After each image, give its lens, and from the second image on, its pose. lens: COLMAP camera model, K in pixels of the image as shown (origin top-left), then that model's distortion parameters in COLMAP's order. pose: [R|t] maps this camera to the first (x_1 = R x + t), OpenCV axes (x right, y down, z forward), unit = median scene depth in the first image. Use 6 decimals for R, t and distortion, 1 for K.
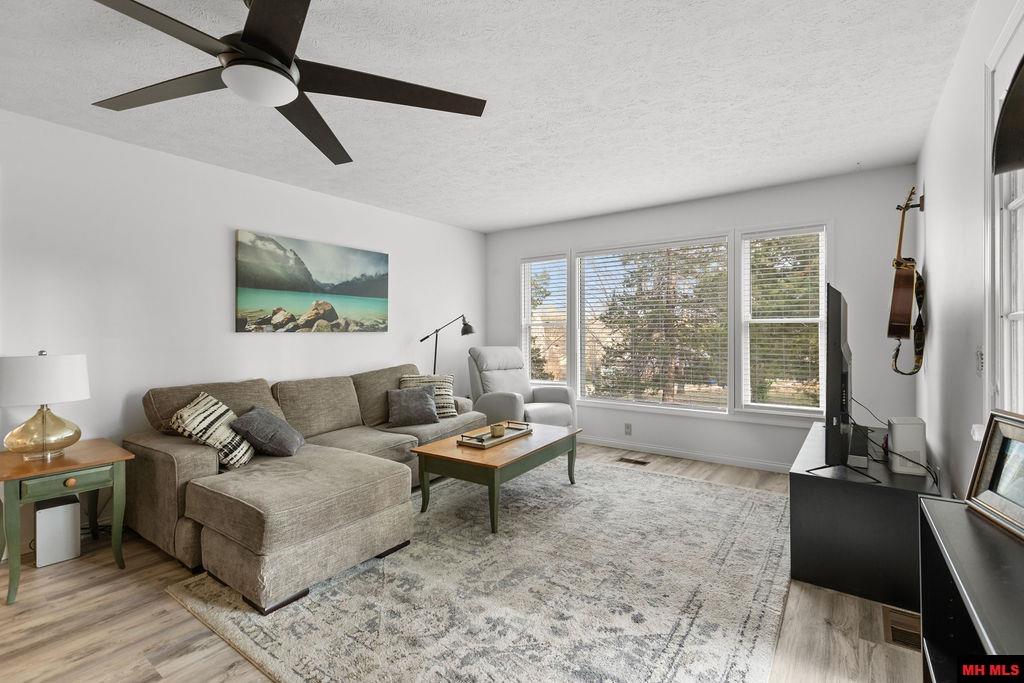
lens RADIAL K [[465.7, 0, 513.1], [0, 465.7, 331.0], [0, 0, 1]] dist [0.000515, 0.000488]
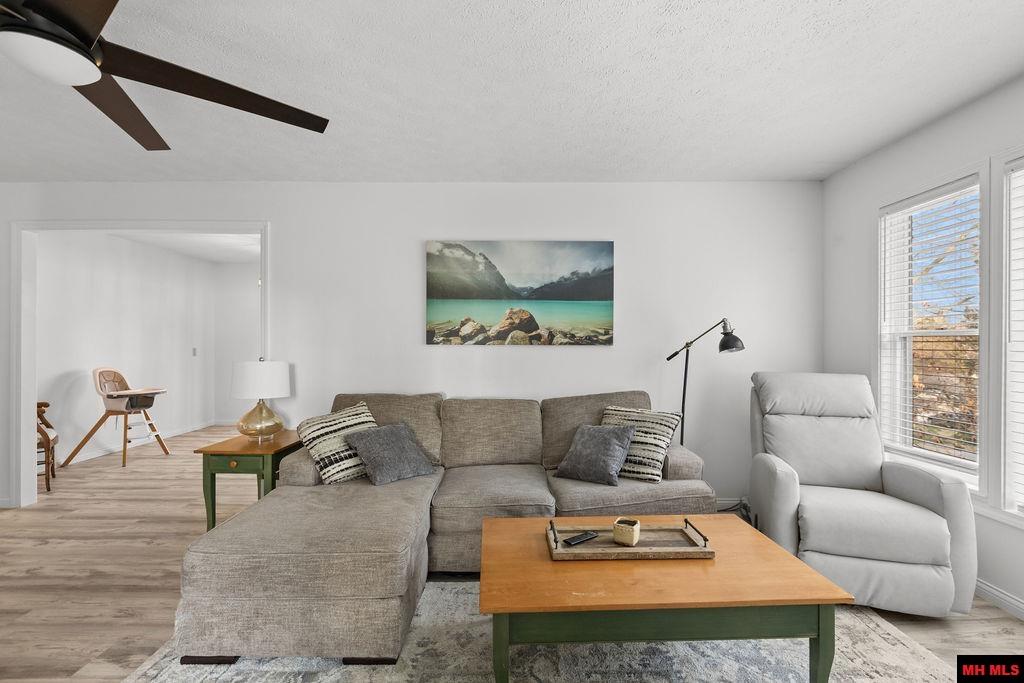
lens RADIAL K [[465.7, 0, 506.2], [0, 465.7, 340.3], [0, 0, 1]] dist [0.000515, 0.000488]
pose [[0.582866, -0.001118, -0.812568, 0.293615], [-0.006299, 0.999963, -0.005894, -0.001280], [0.812544, 0.008554, 0.582837, 0.527029]]
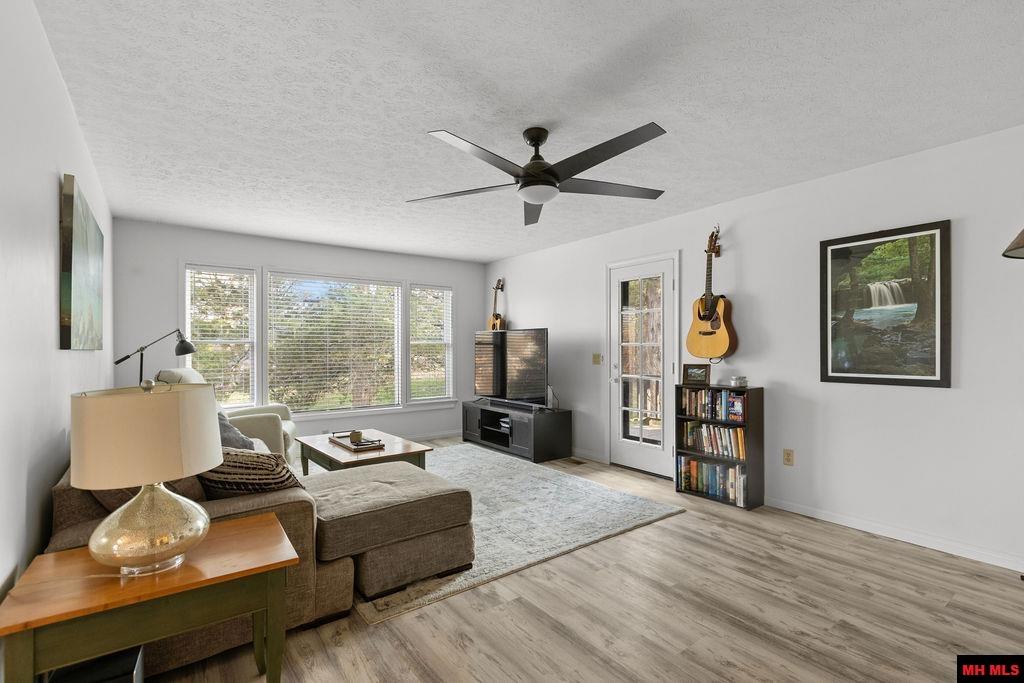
lens RADIAL K [[465.7, 0, 528.4], [0, 465.7, 350.6], [0, 0, 1]] dist [0.000515, 0.000488]
pose [[0.283983, -0.000261, 0.958829, -0.918079], [0.002173, 0.999998, -0.000372, 0.005306], [-0.958827, 0.002189, 0.283983, 0.256069]]
